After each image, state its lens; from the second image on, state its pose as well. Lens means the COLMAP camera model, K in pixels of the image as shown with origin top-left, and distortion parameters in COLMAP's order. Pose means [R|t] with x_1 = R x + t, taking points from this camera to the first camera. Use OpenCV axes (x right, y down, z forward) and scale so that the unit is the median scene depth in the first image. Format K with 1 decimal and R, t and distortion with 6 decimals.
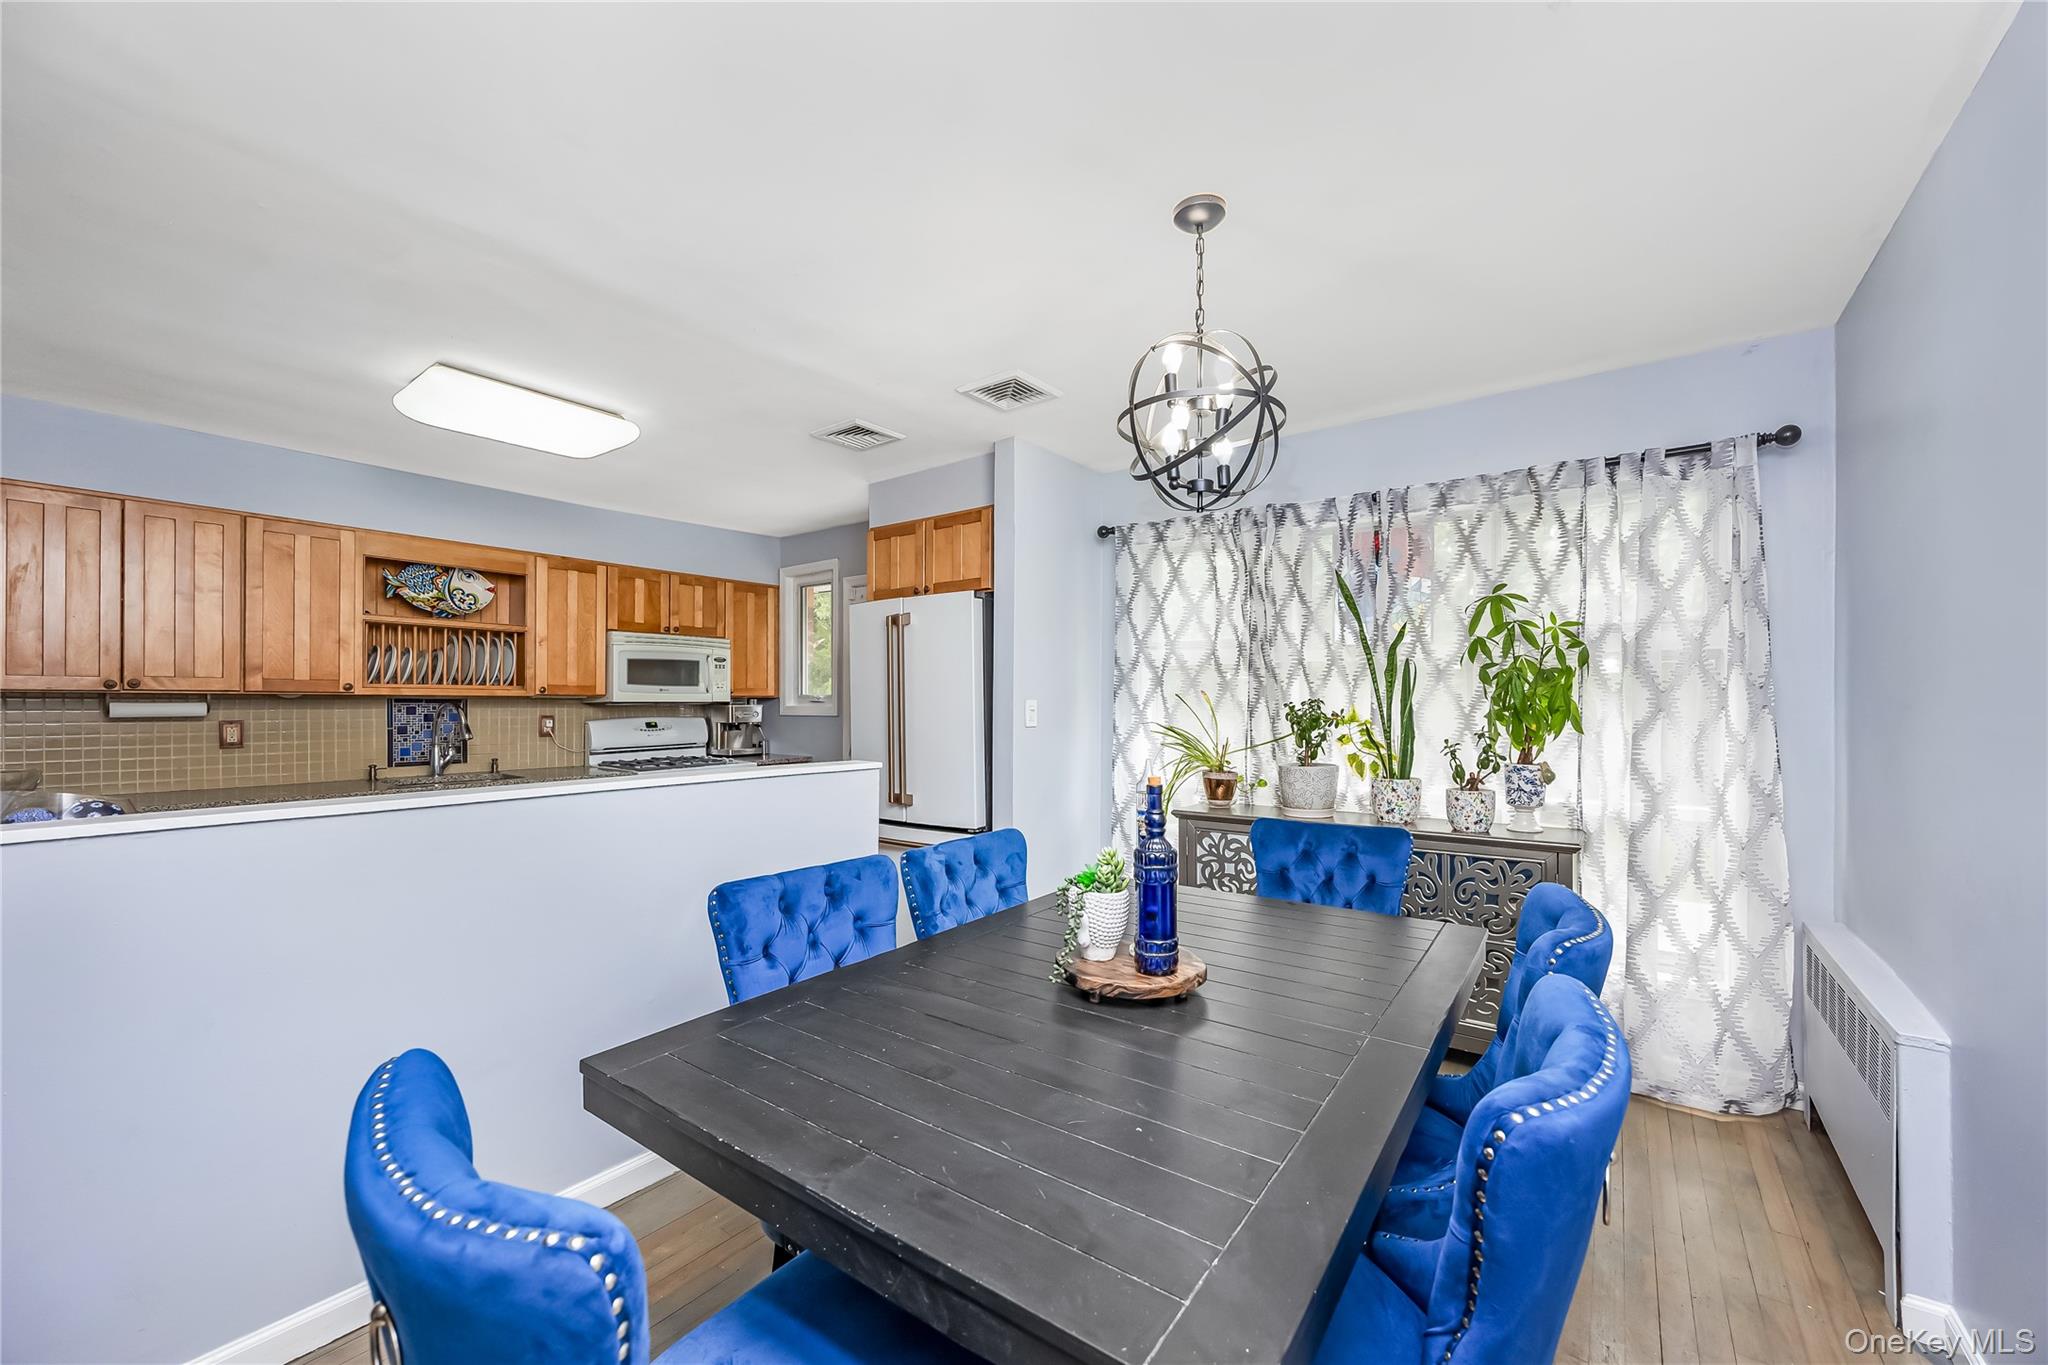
lens RADIAL K [[789.0, 0, 1019.1], [0, 789.0, 693.8], [0, 0, 1]] dist [-0.005353, 0.002305]
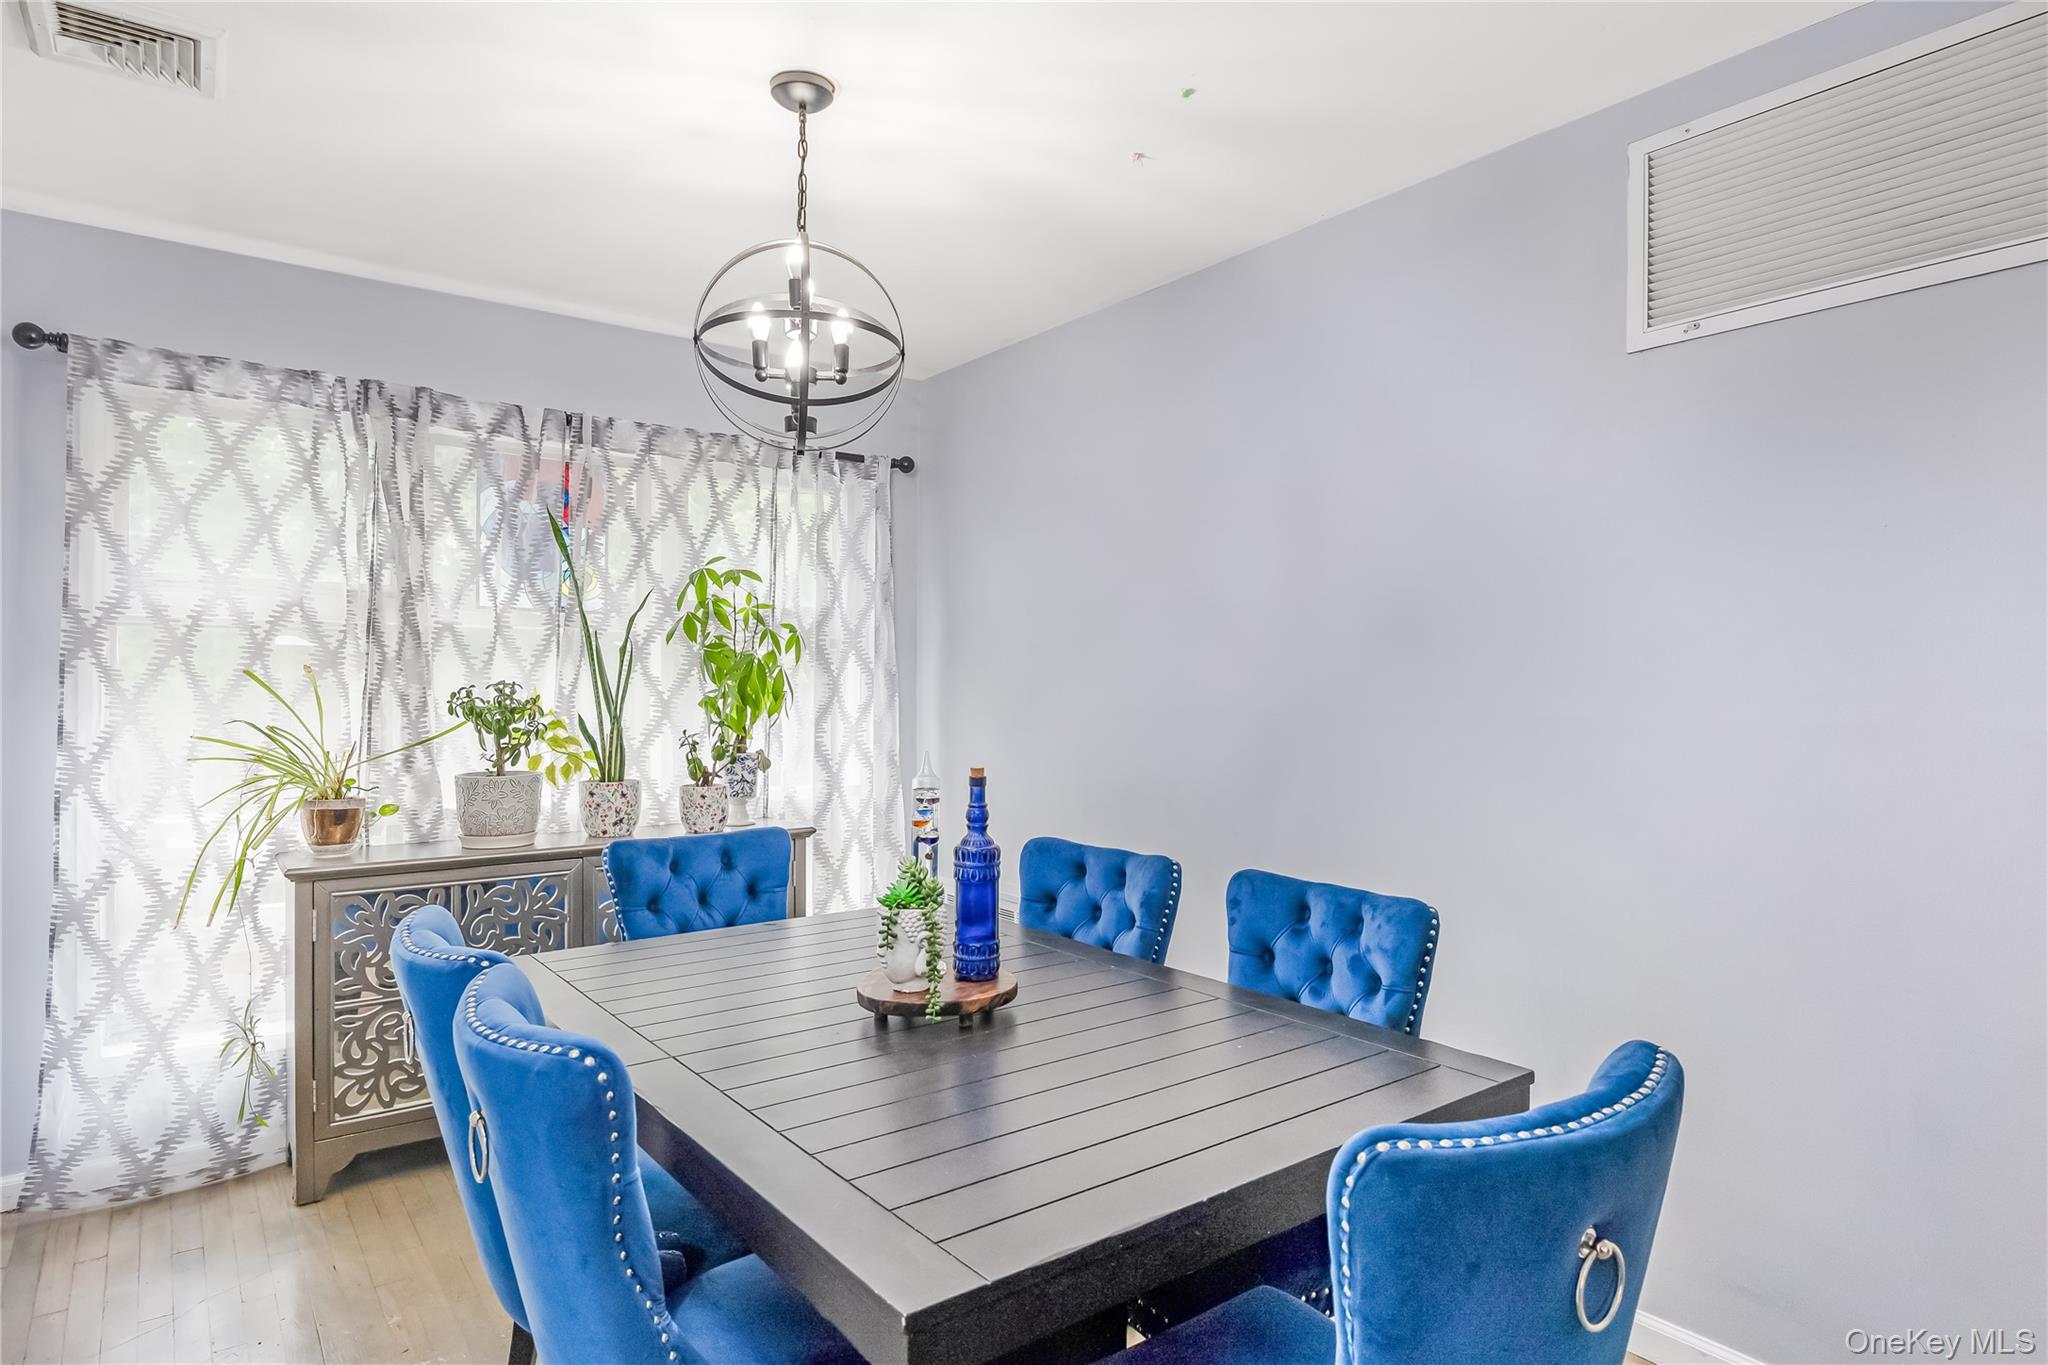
lens RADIAL K [[1101.1, 0, 1019.1], [0, 1101.1, 689.1], [0, 0, 1]] dist [0.002659, 0.000541]
pose [[0.283766, -0.002204, 0.958891, -0.391773], [-0.013662, 0.999887, 0.006342, 0.000642], [-0.958796, -0.014900, 0.283704, 0.230173]]
